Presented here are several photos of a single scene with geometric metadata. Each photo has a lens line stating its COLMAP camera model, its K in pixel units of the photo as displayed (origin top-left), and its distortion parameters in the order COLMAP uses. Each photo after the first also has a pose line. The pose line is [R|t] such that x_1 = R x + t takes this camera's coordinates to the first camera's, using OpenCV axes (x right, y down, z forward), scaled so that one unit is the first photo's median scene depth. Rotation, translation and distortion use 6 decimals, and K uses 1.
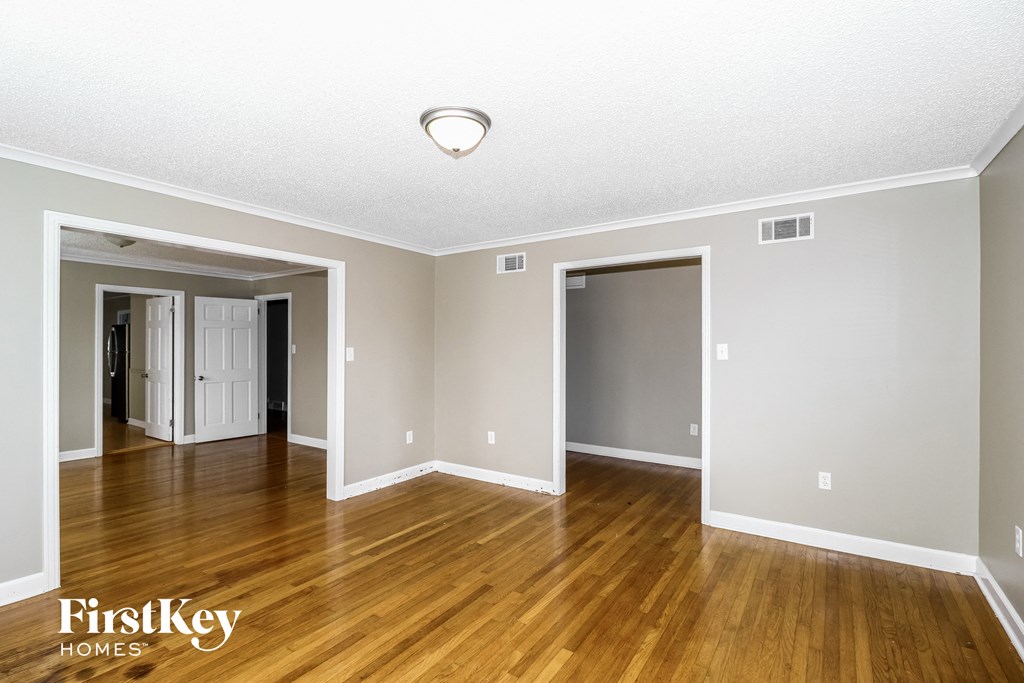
lens RADIAL K [[479.3, 0, 515.6], [0, 479.3, 340.3], [0, 0, 1]] dist [-0.010368, -0.004431]
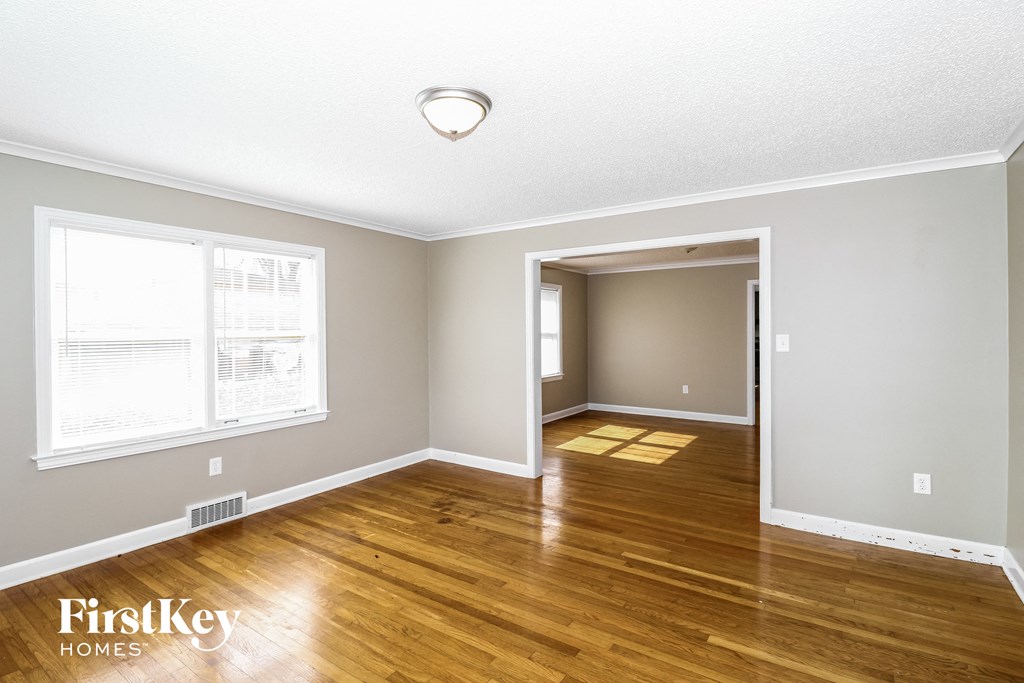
lens RADIAL K [[479.3, 0, 522.3], [0, 479.3, 340.7], [0, 0, 1]] dist [-0.010368, -0.004431]
pose [[-0.008190, 0.007376, -0.999939, 0.574960], [0.018011, 0.999812, 0.007228, 0.016828], [0.999804, -0.017951, -0.008321, 0.782310]]
